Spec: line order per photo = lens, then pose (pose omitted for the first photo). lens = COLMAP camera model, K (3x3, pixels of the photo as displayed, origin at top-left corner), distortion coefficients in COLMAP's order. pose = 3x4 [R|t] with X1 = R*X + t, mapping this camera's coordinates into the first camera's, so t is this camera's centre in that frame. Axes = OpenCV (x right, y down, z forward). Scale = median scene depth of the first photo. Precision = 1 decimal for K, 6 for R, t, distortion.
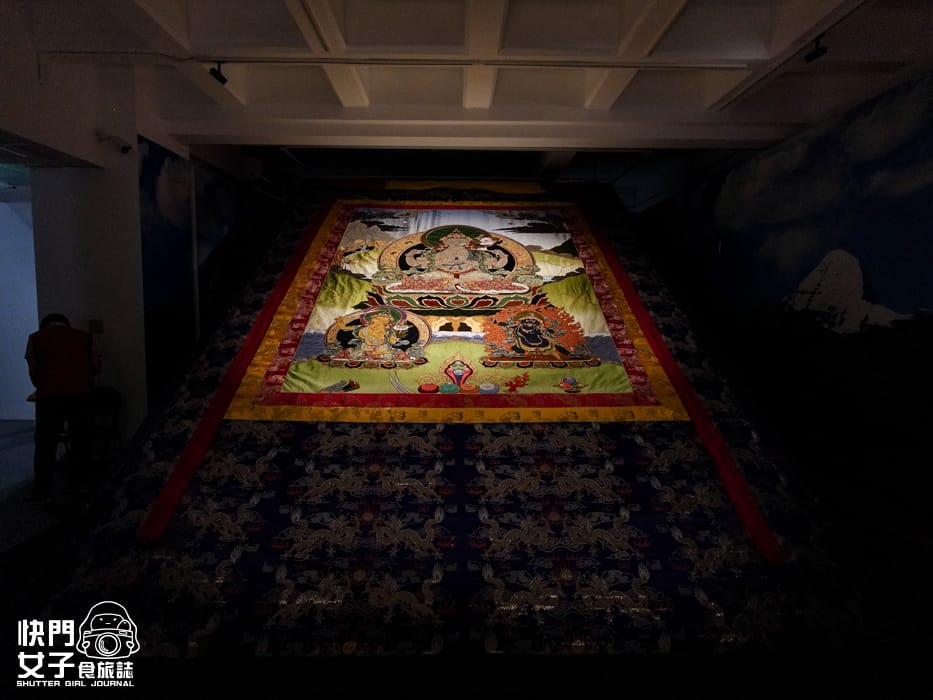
lens RADIAL K [[592.1, 0, 466.0], [0, 592.1, 355.6], [0, 0, 1]] dist [-0.004752, 0.000293]
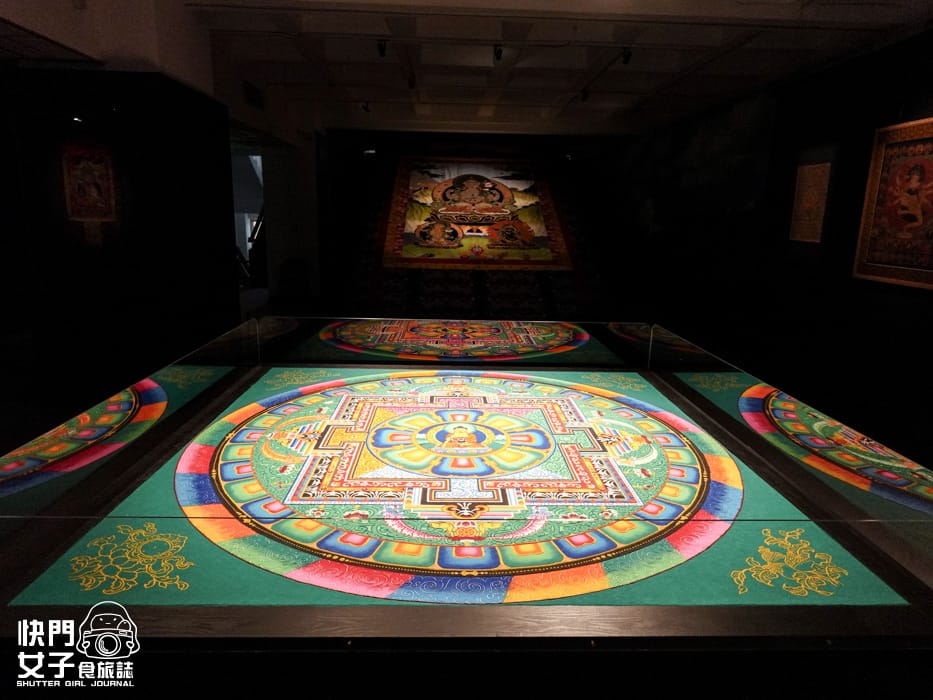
lens RADIAL K [[592.1, 0, 466.0], [0, 592.1, 355.6], [0, 0, 1]] dist [-0.004752, 0.000293]
pose [[0.999711, 0.010427, 0.021675, -0.086866], [-0.013396, 0.989820, 0.141691, 0.091643], [-0.019977, -0.141940, 0.989674, -1.128269]]
